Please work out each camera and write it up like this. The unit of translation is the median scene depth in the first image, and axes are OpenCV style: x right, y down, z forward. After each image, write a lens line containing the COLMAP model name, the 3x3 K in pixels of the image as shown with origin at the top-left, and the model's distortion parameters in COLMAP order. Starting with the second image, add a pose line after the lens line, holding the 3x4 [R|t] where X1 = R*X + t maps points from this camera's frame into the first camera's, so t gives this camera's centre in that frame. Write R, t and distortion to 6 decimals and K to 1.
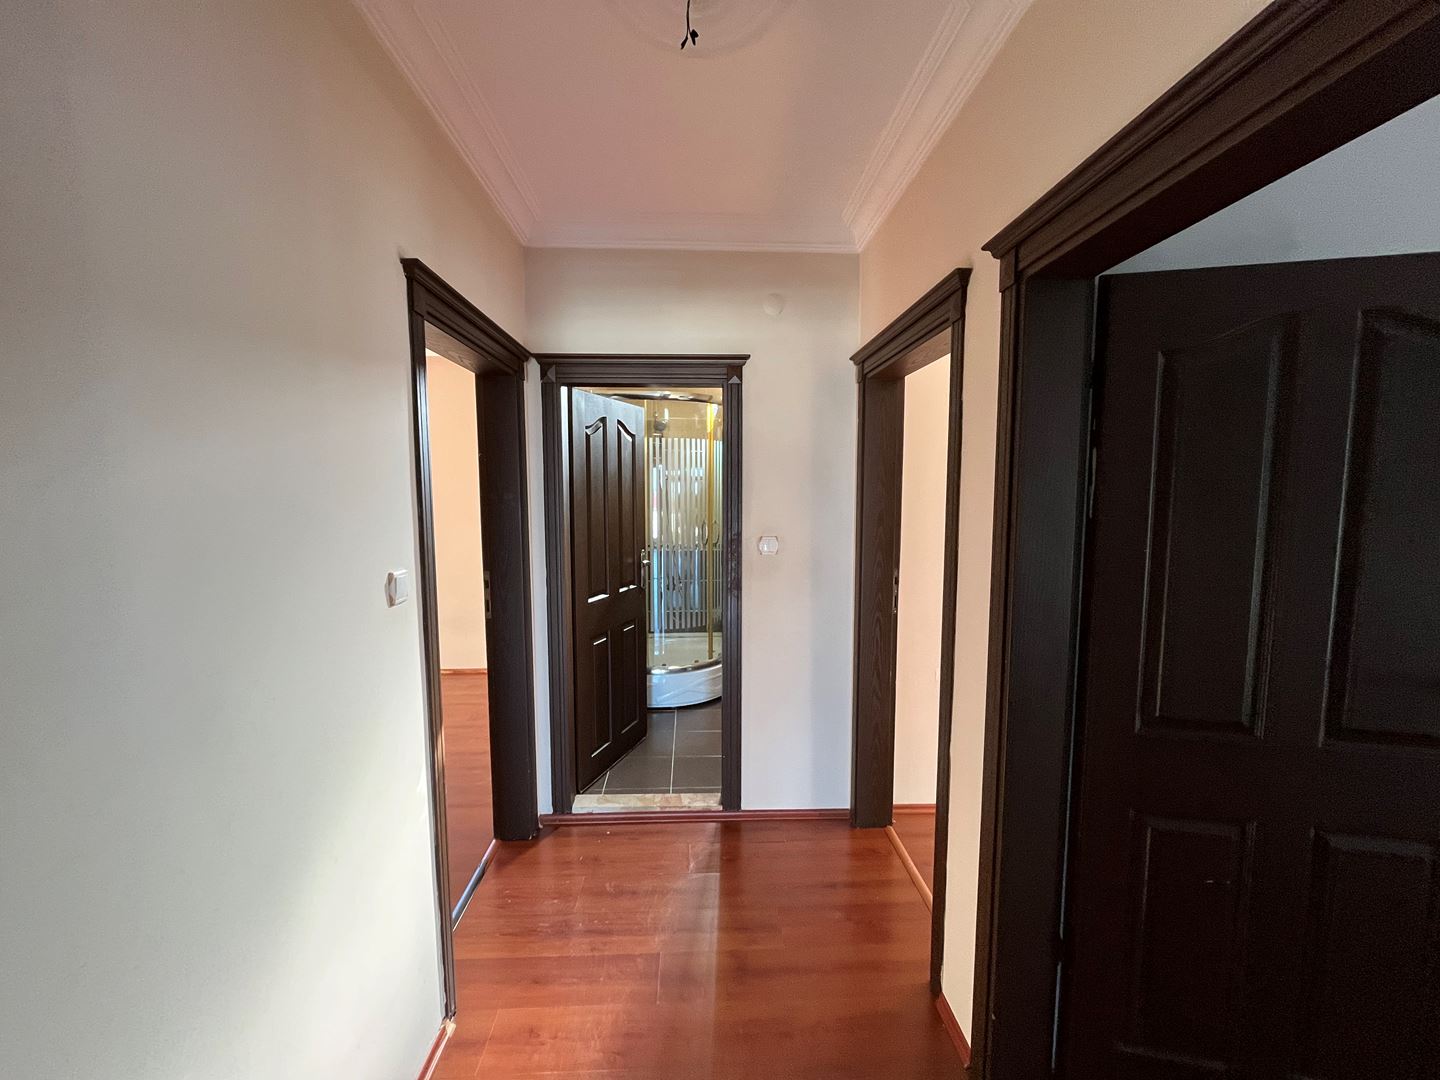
lens RADIAL K [[580.3, 0, 717.9], [0, 580.3, 543.7], [0, 0, 1]] dist [-0.002906, -0.000349]
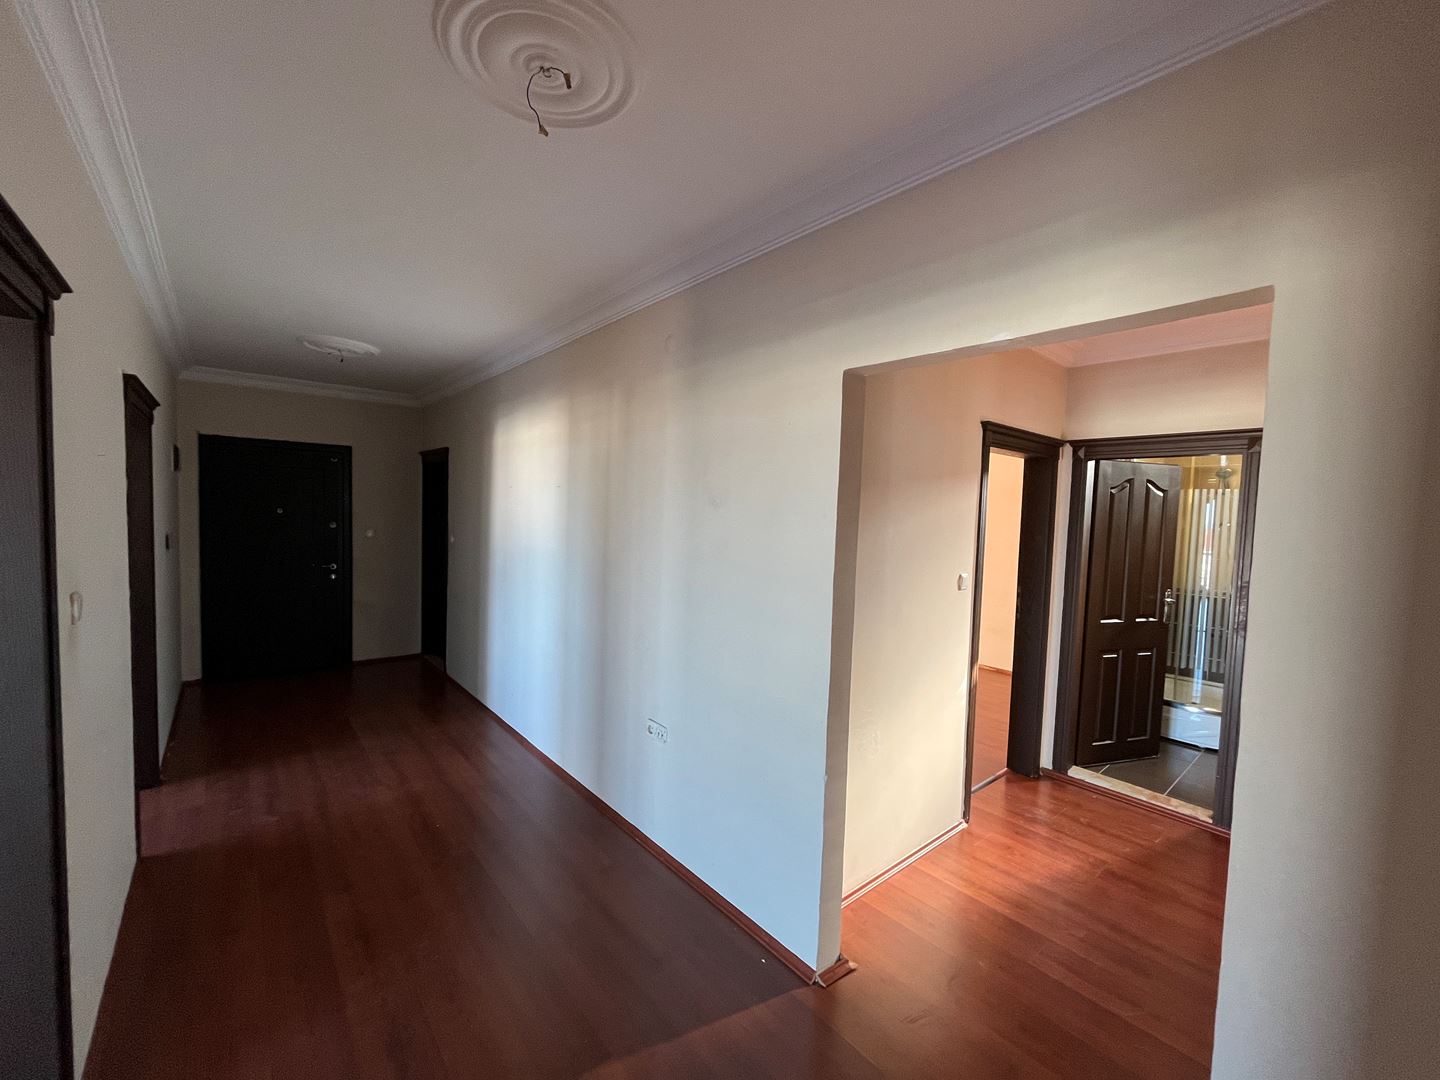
lens RADIAL K [[580.3, 0, 718.8], [0, 580.3, 543.2], [0, 0, 1]] dist [-0.002906, -0.000349]
pose [[0.613348, 0.060892, -0.787462, 0.285022], [-0.101597, 0.994823, -0.002206, 0.015412], [0.783251, 0.081357, 0.616359, -0.517479]]
